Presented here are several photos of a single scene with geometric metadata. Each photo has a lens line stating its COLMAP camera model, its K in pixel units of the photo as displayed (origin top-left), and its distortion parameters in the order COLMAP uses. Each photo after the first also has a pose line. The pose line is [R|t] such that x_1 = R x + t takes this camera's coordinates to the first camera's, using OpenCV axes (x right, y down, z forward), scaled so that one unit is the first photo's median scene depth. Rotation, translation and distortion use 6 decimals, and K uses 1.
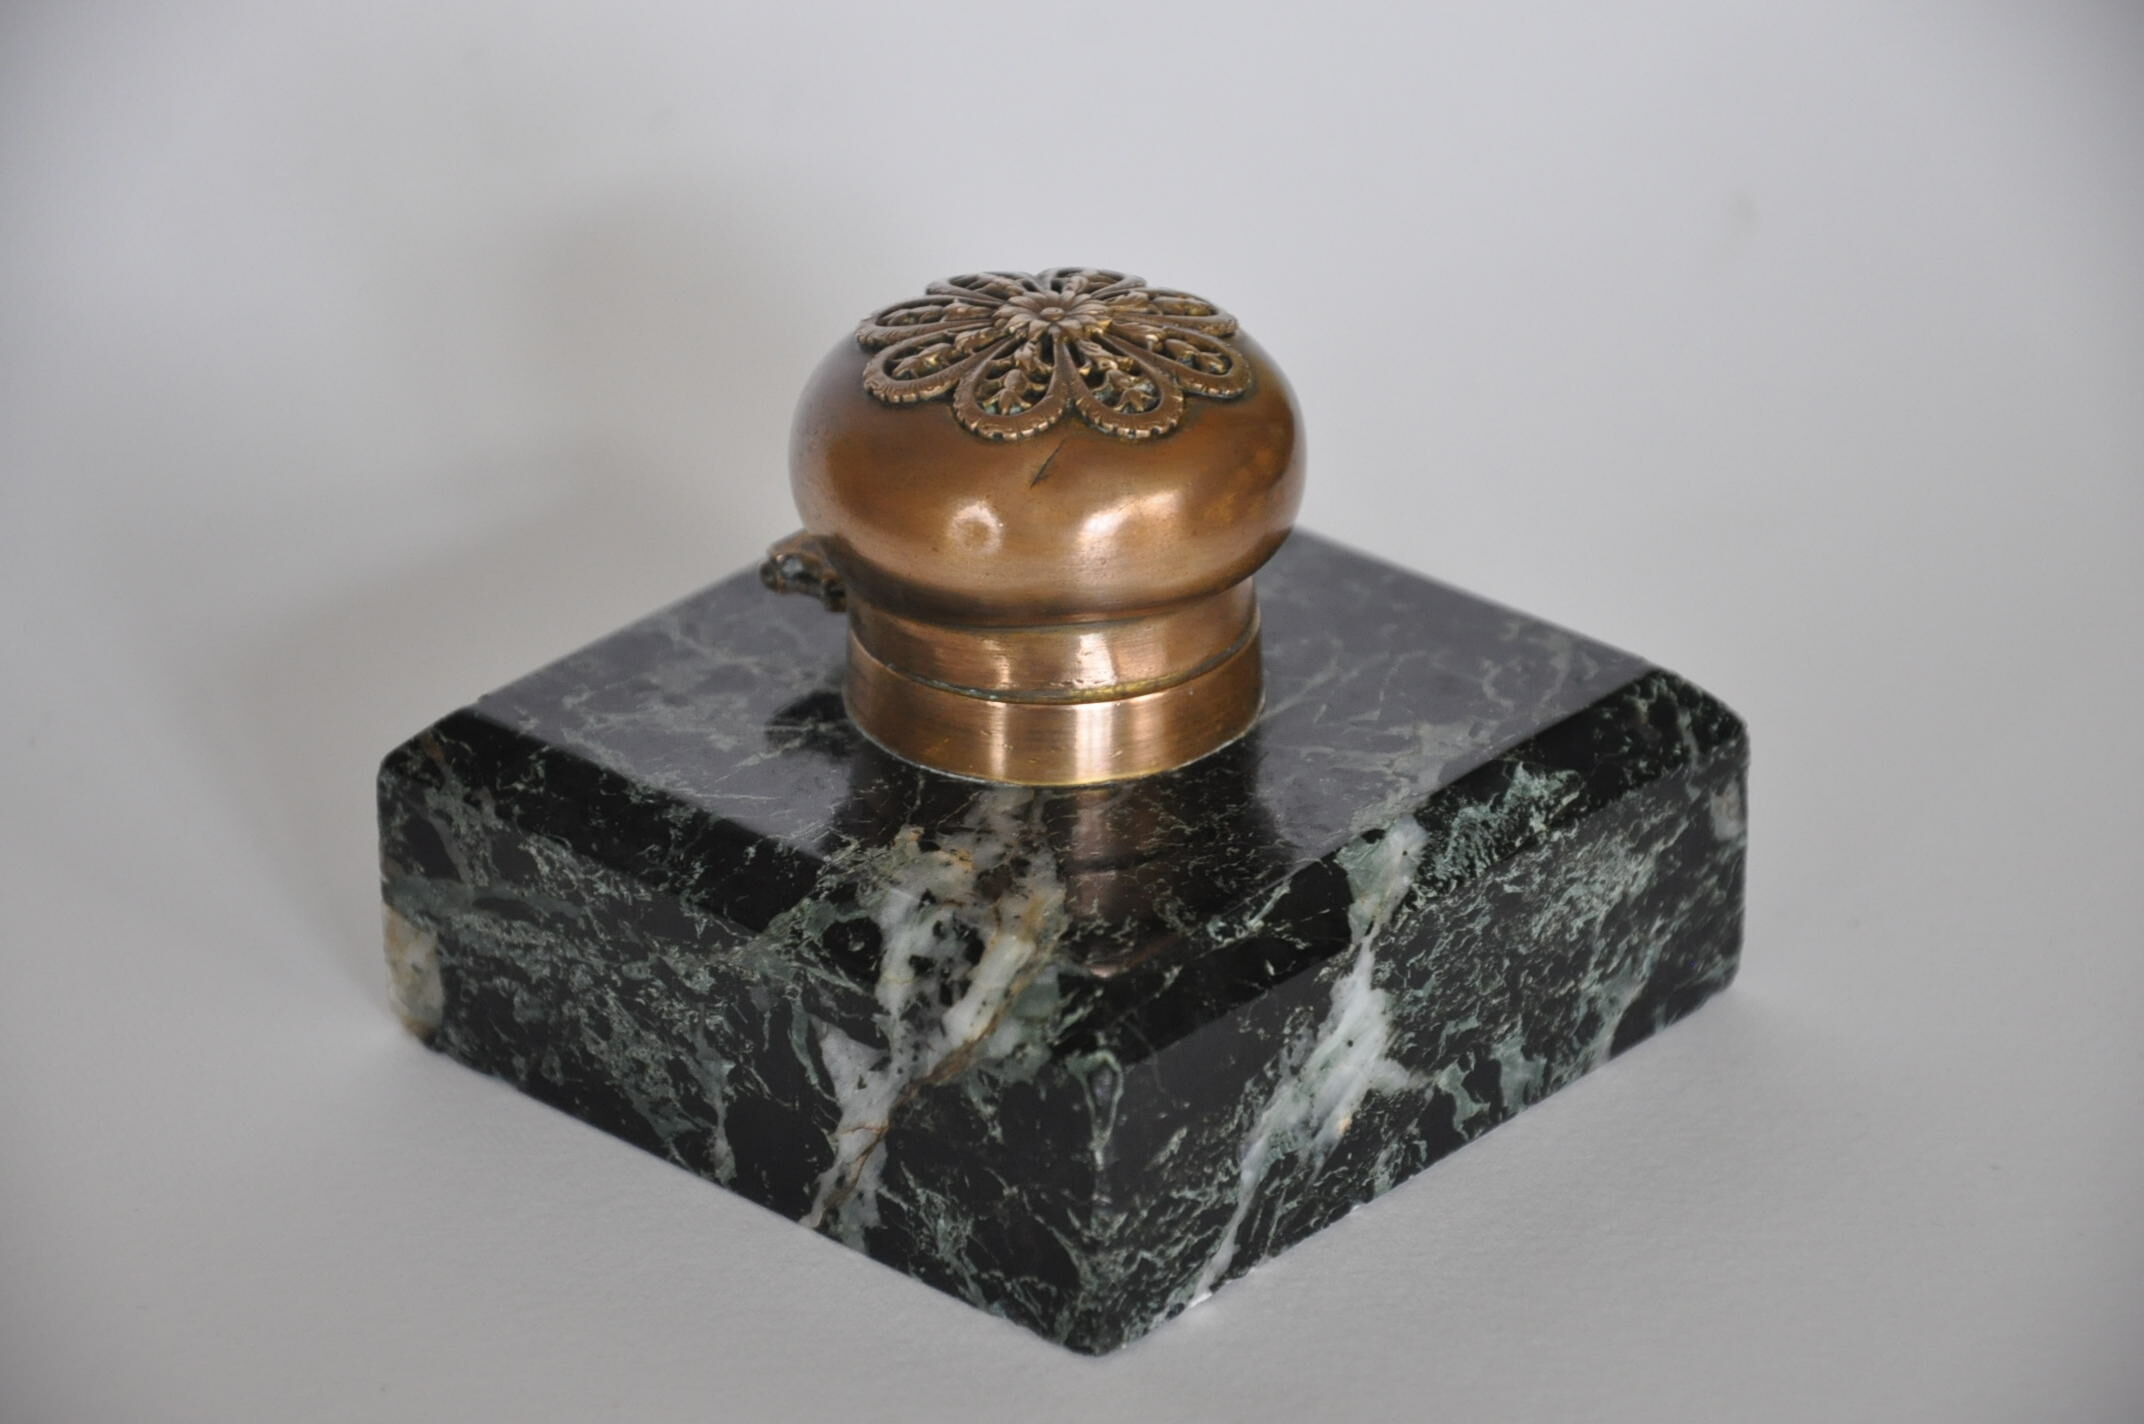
lens RADIAL K [[8286.4, 0, 1072.0], [0, 8286.4, 712.0], [0, 0, 1]] dist [0.443762, 0.321642]
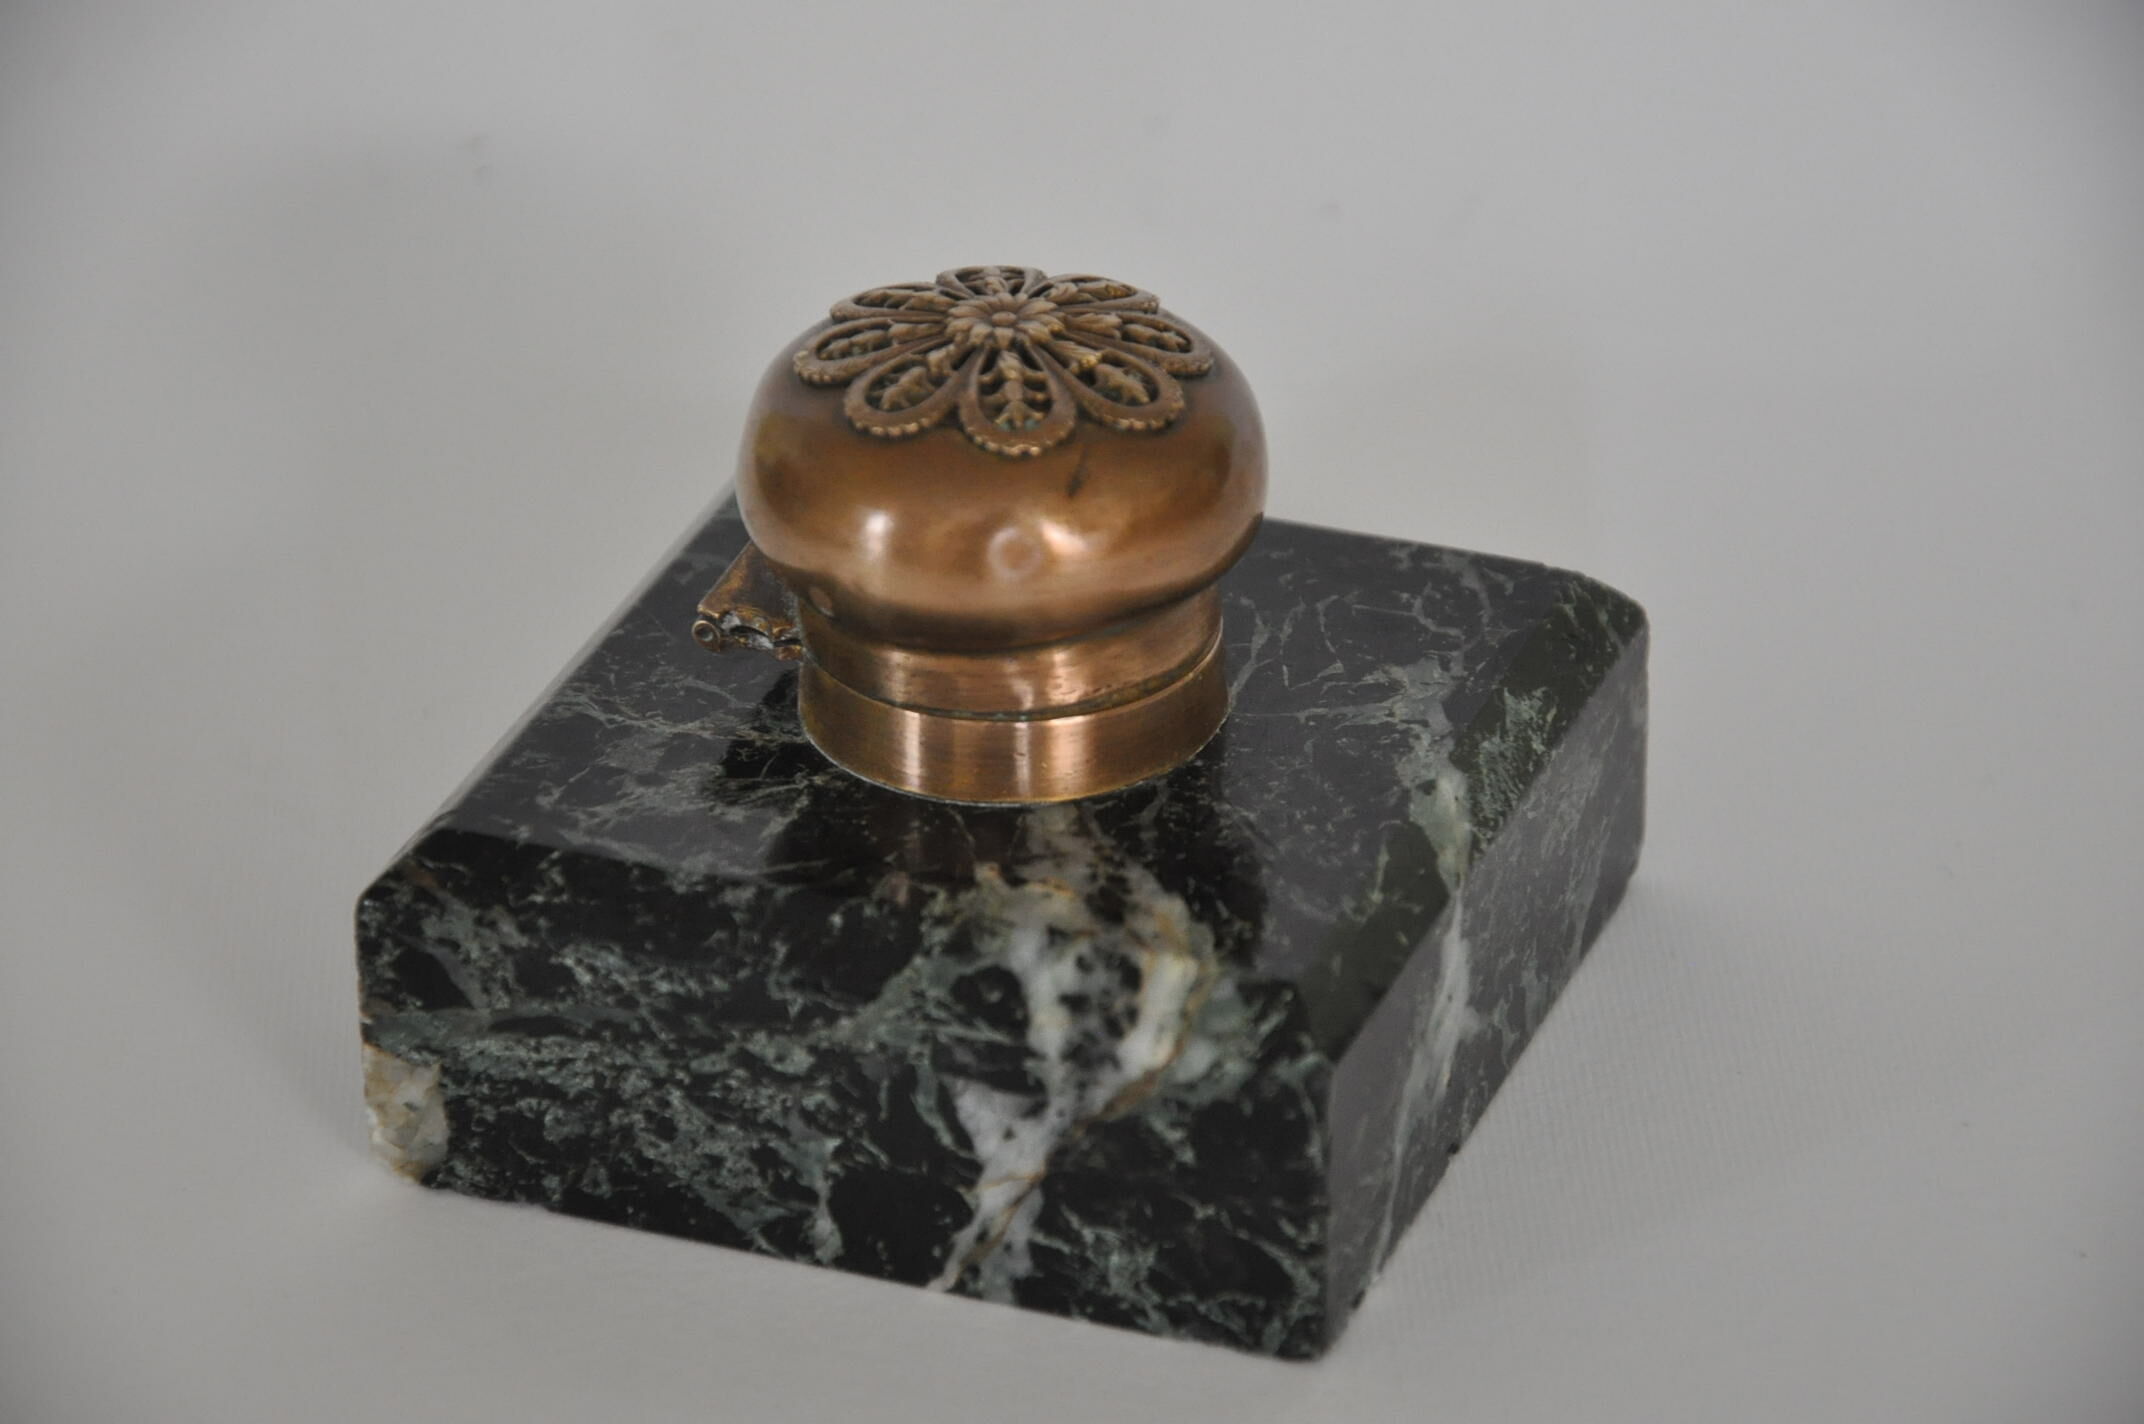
lens RADIAL K [[8286.4, 0, 1072.0], [0, 8286.4, 712.0], [0, 0, 1]] dist [0.443762, 0.321642]
pose [[0.933920, -0.178099, 0.309959, -0.304882], [0.169351, 0.984012, 0.055141, -0.055024], [-0.314824, 0.000995, 0.949149, 0.074752]]
